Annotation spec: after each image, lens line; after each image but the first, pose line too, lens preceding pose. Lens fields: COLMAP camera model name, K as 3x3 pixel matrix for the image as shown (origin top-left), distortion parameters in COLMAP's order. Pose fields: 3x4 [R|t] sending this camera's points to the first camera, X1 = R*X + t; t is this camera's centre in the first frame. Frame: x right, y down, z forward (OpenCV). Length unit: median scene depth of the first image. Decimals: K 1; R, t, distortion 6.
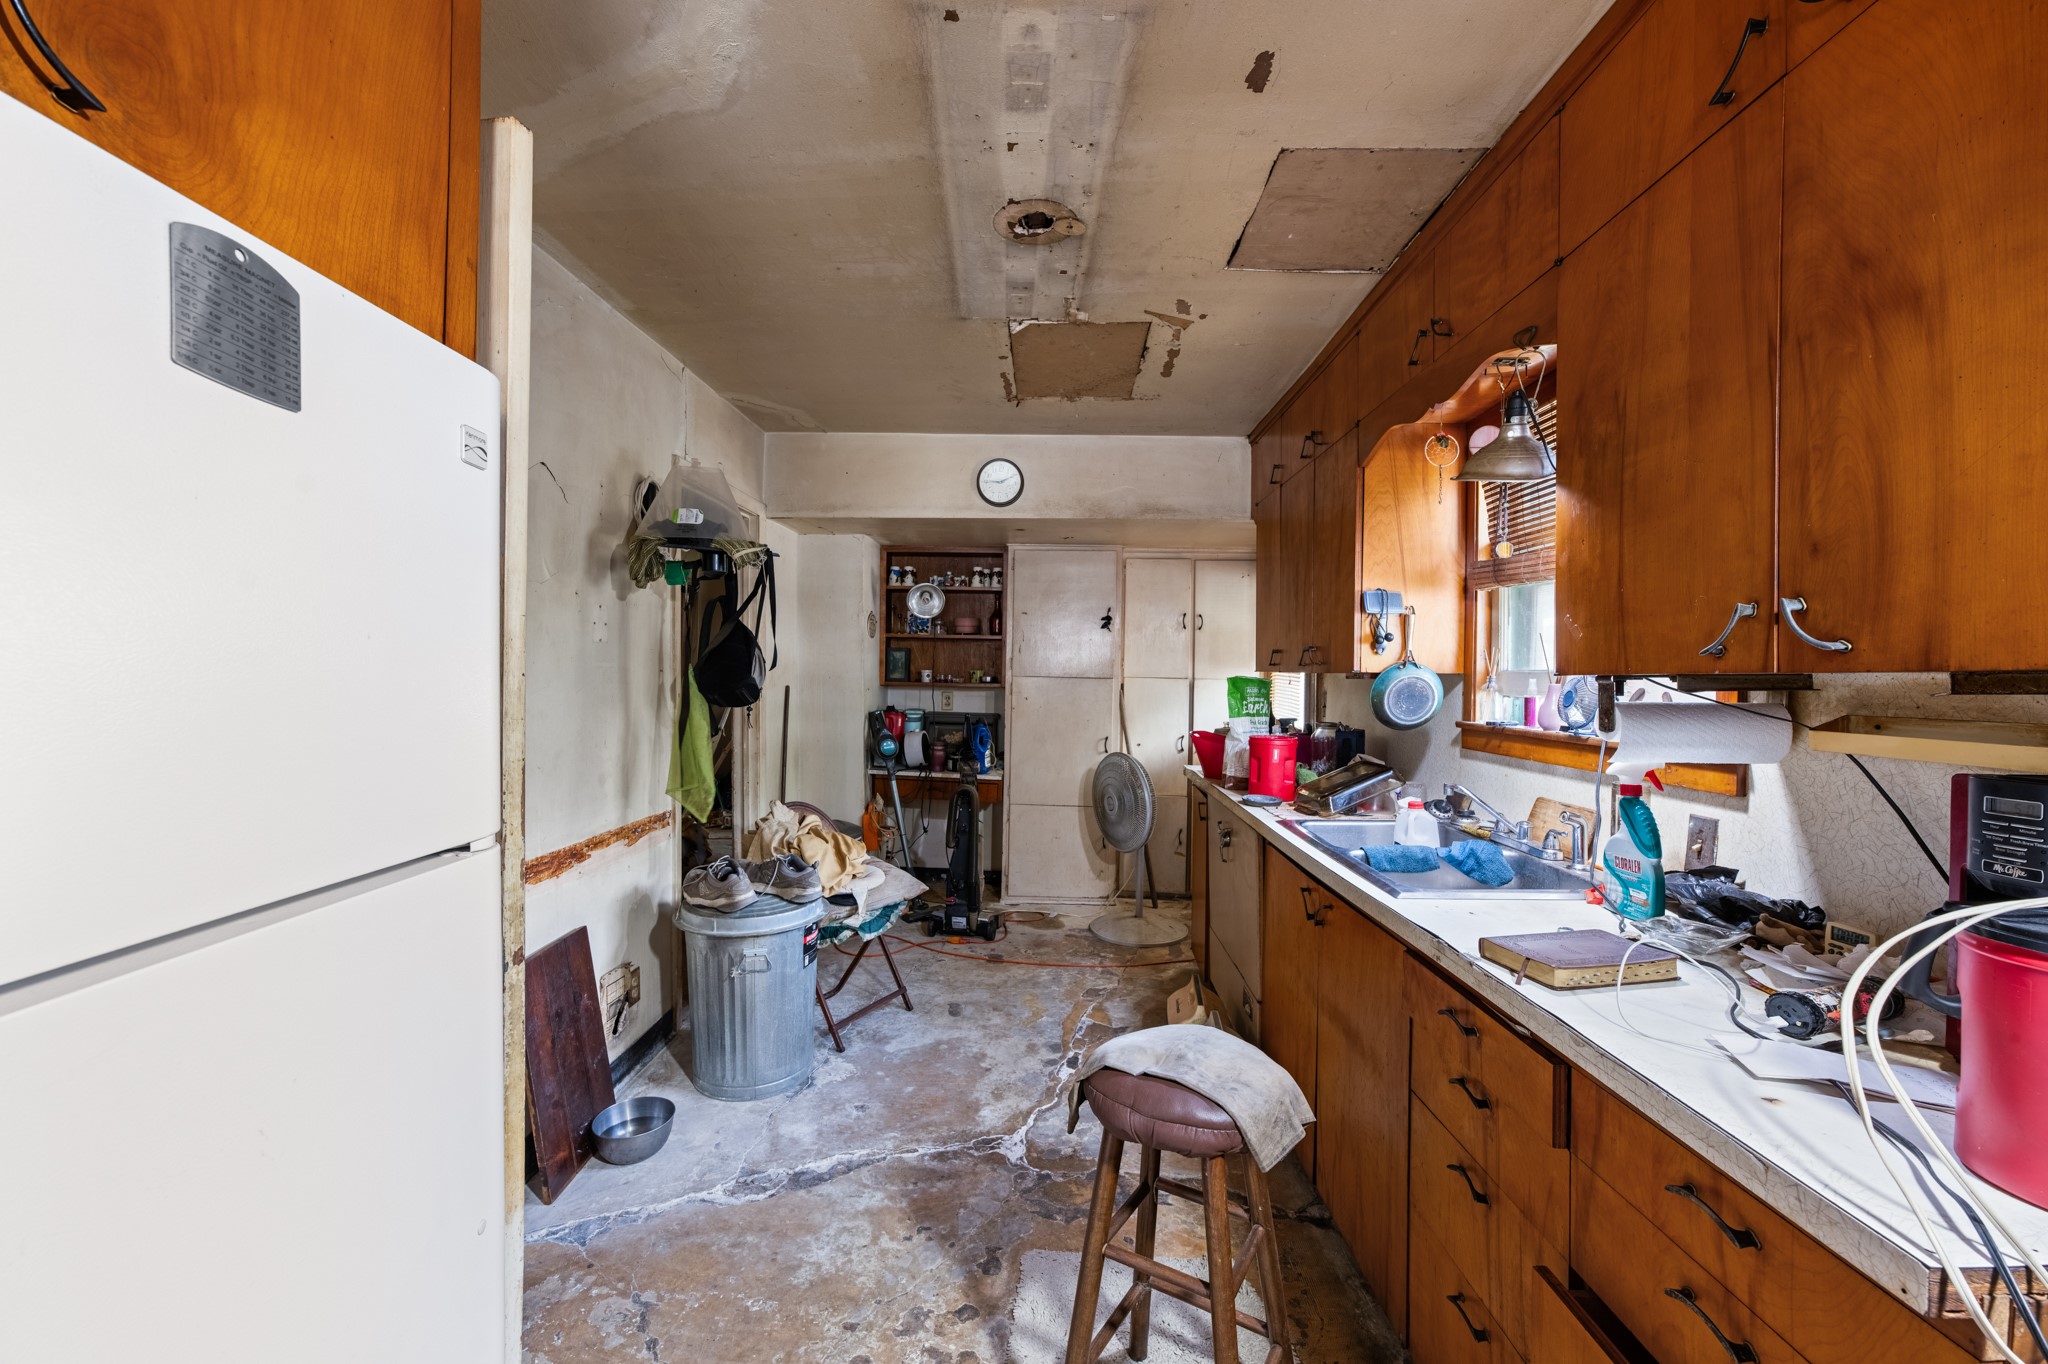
lens RADIAL K [[815.8, 0, 1024.0], [0, 815.8, 682.0], [0, 0, 1]] dist [-0.038428, 0.024544]
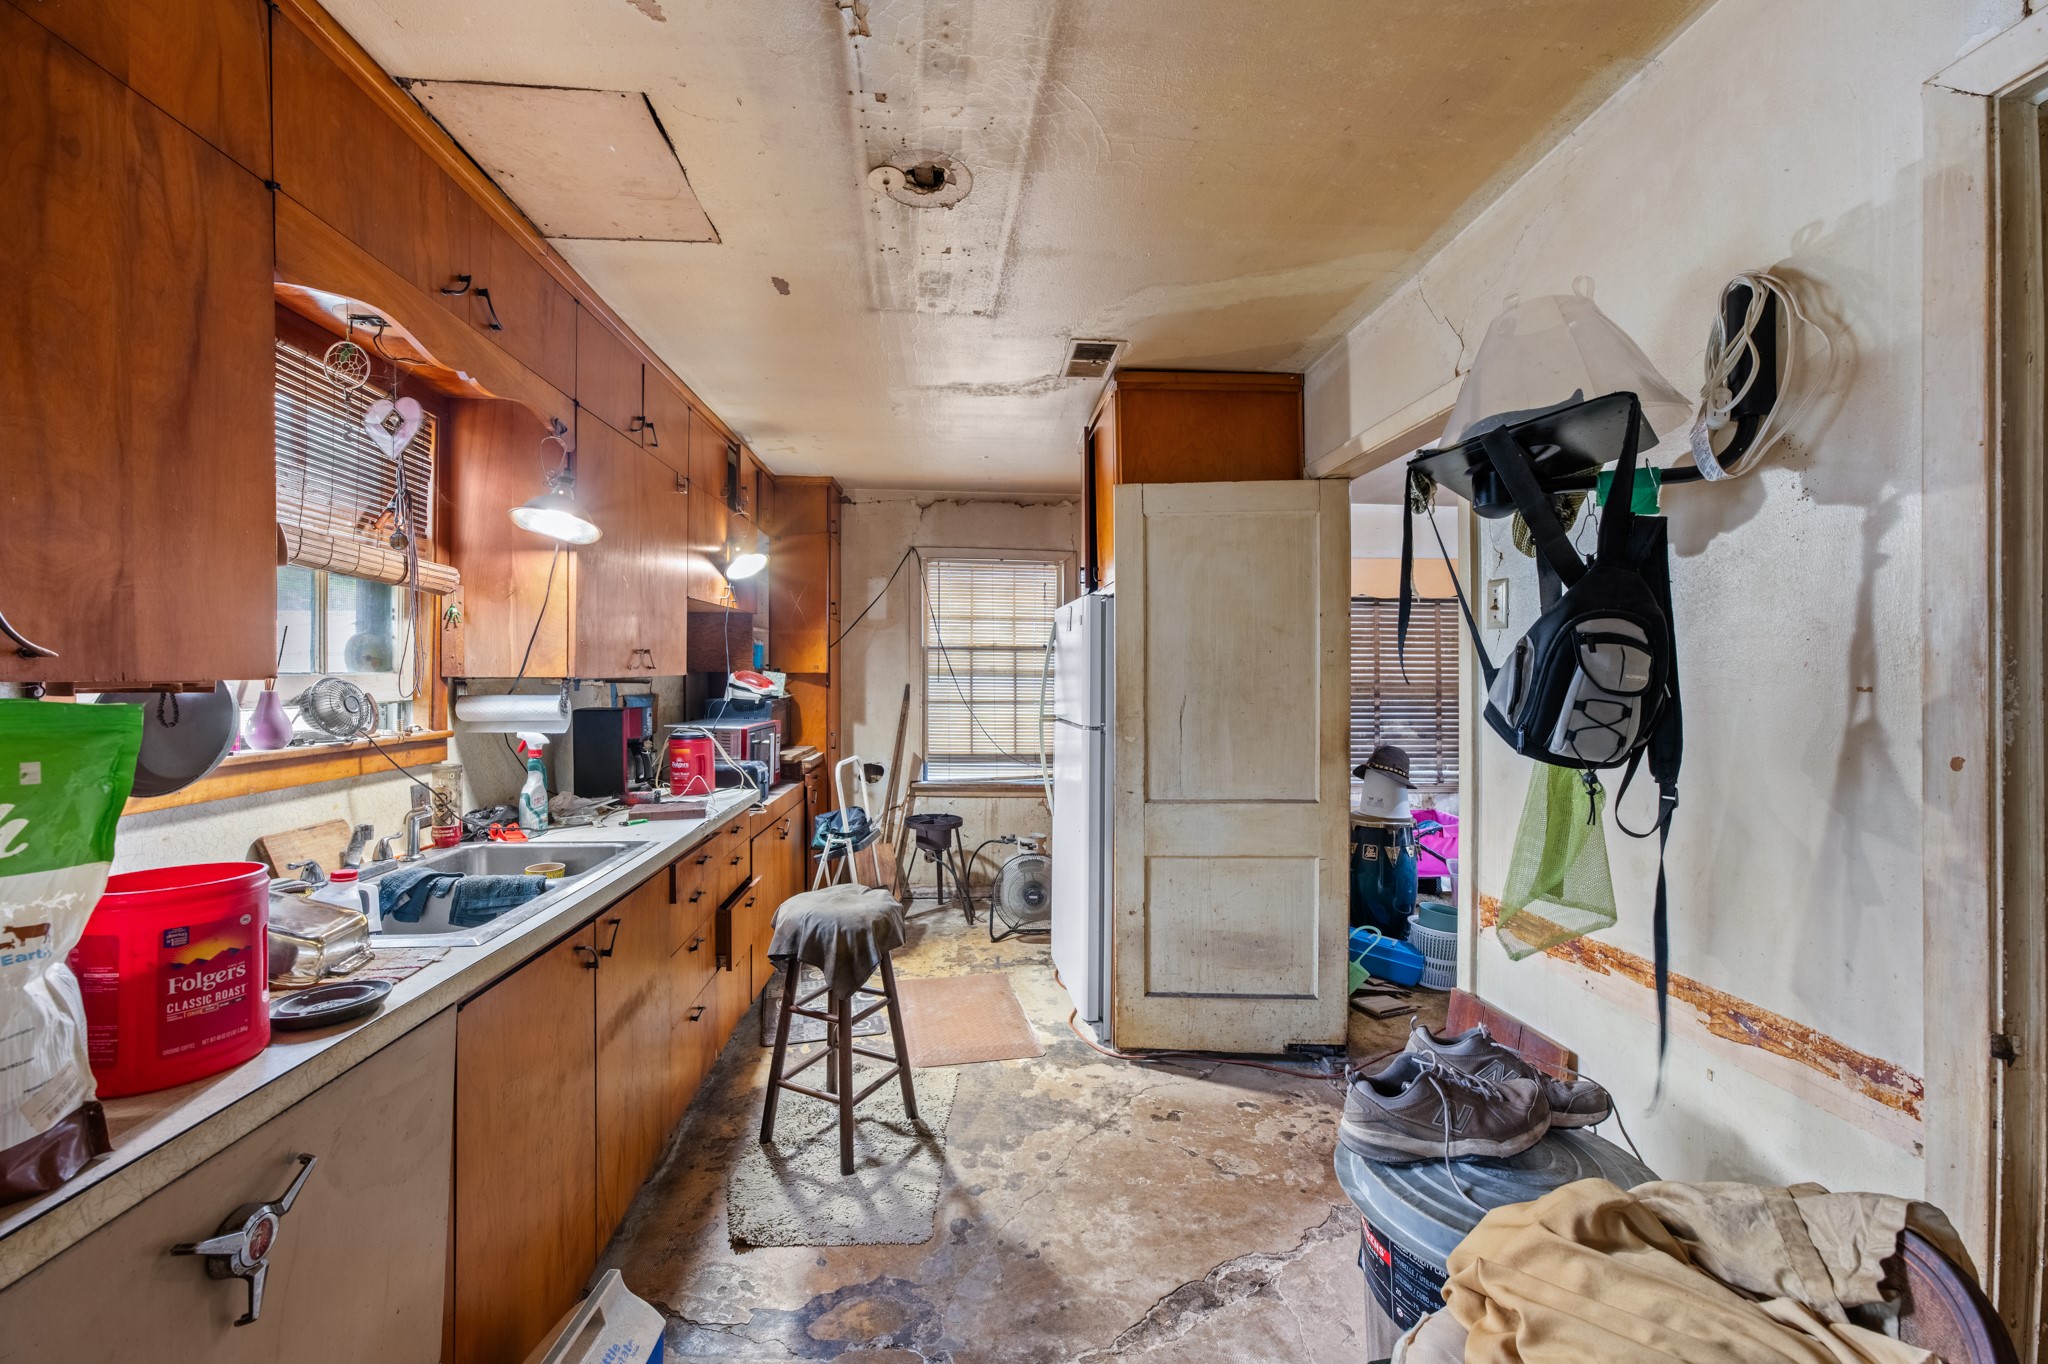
lens RADIAL K [[817.0, 0, 1021.8], [0, 817.0, 675.2], [0, 0, 1]] dist [-0.031984, 0.018996]
pose [[-0.993845, -0.008029, -0.110492, 0.002362], [-0.009439, 0.999880, 0.012246, -0.028695], [0.110380, 0.013214, -0.993802, 1.828765]]
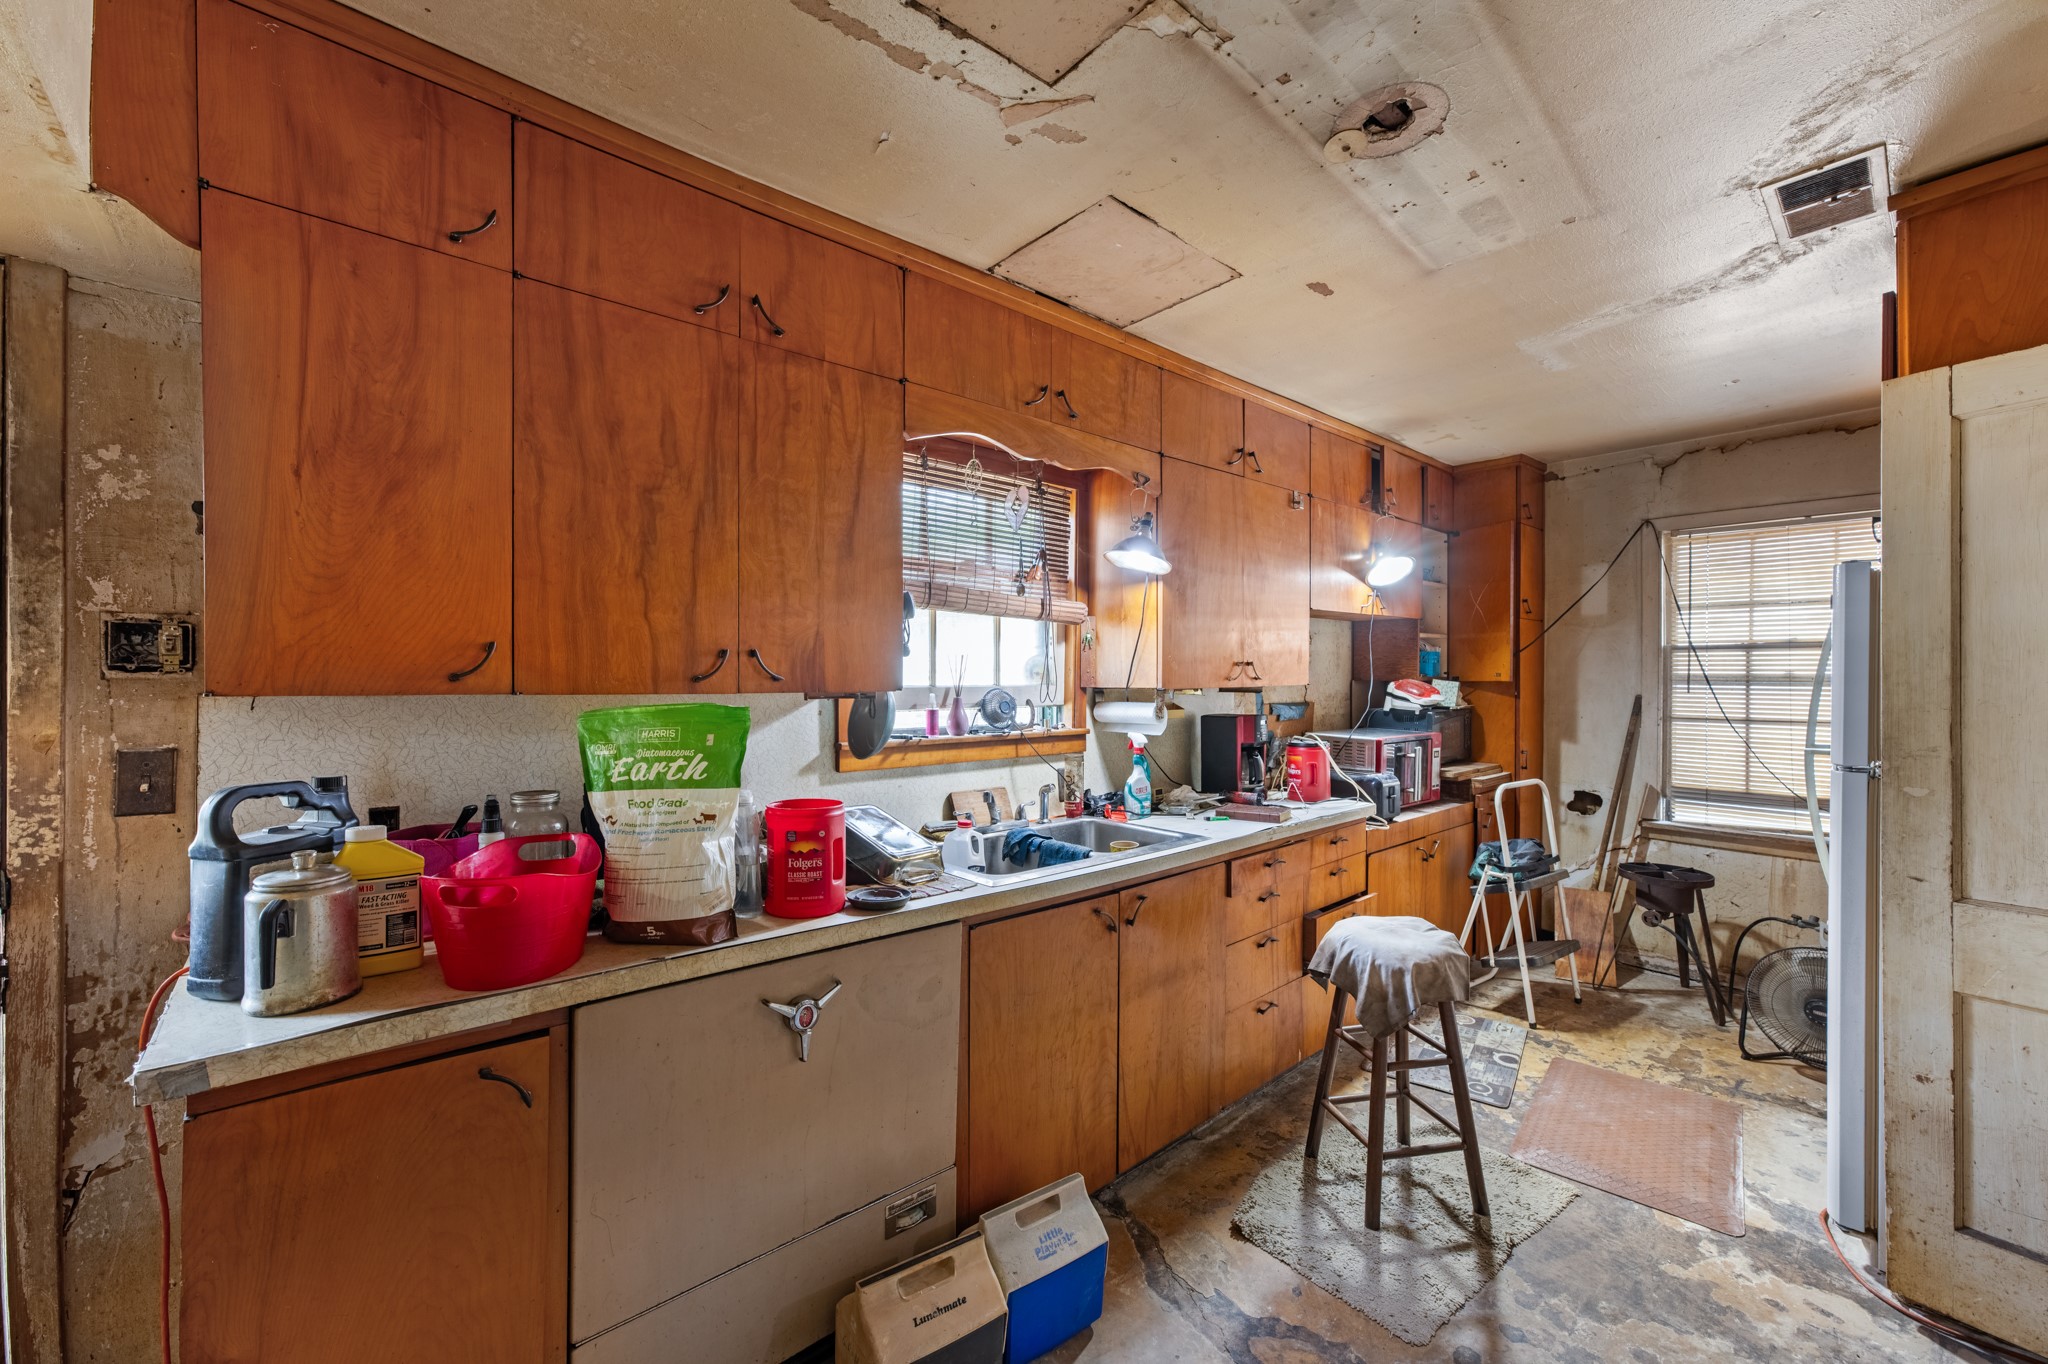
lens RADIAL K [[815.8, 0, 1024.0], [0, 815.8, 682.0], [0, 0, 1]] dist [-0.038428, 0.024544]
pose [[-0.680885, -0.006450, 0.732362, -0.306290], [0.006775, 0.999863, 0.015105, -0.037040], [-0.732359, 0.015247, -0.680748, 1.720458]]
